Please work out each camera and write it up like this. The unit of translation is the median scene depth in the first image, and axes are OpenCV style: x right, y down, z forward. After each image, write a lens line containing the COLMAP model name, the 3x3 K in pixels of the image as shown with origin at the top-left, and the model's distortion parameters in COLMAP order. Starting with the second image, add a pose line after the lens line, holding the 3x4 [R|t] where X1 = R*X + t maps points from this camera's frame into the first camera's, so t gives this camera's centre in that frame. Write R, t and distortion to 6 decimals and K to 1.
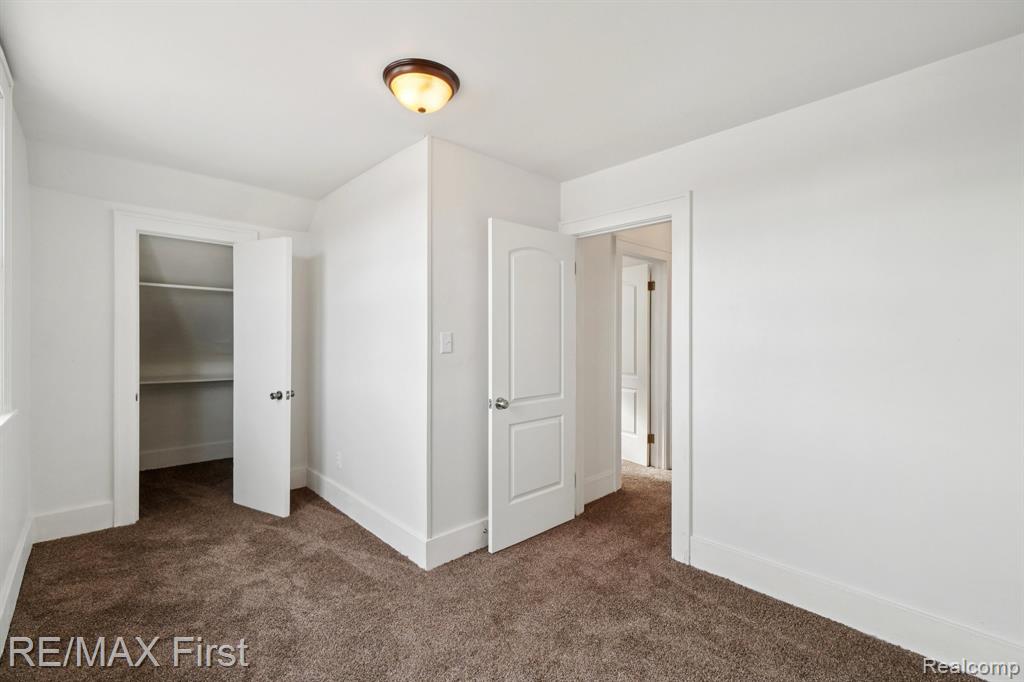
lens RADIAL K [[452.4, 0, 509.4], [0, 452.4, 339.9], [0, 0, 1]] dist [0.024010, -0.004832]
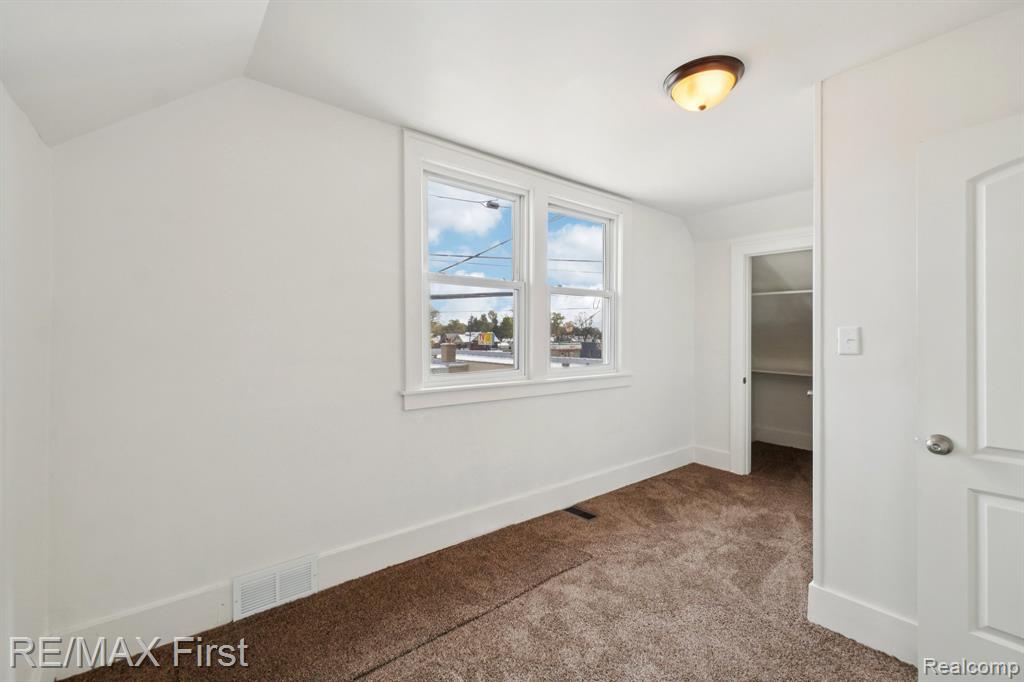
lens RADIAL K [[452.4, 0, 510.6], [0, 452.4, 338.1], [0, 0, 1]] dist [0.024010, -0.004832]
pose [[-0.080533, 0.002519, -0.996749, 0.637668], [-0.012971, 0.999909, 0.003575, 0.006255], [0.996668, 0.013217, -0.080493, 0.494898]]
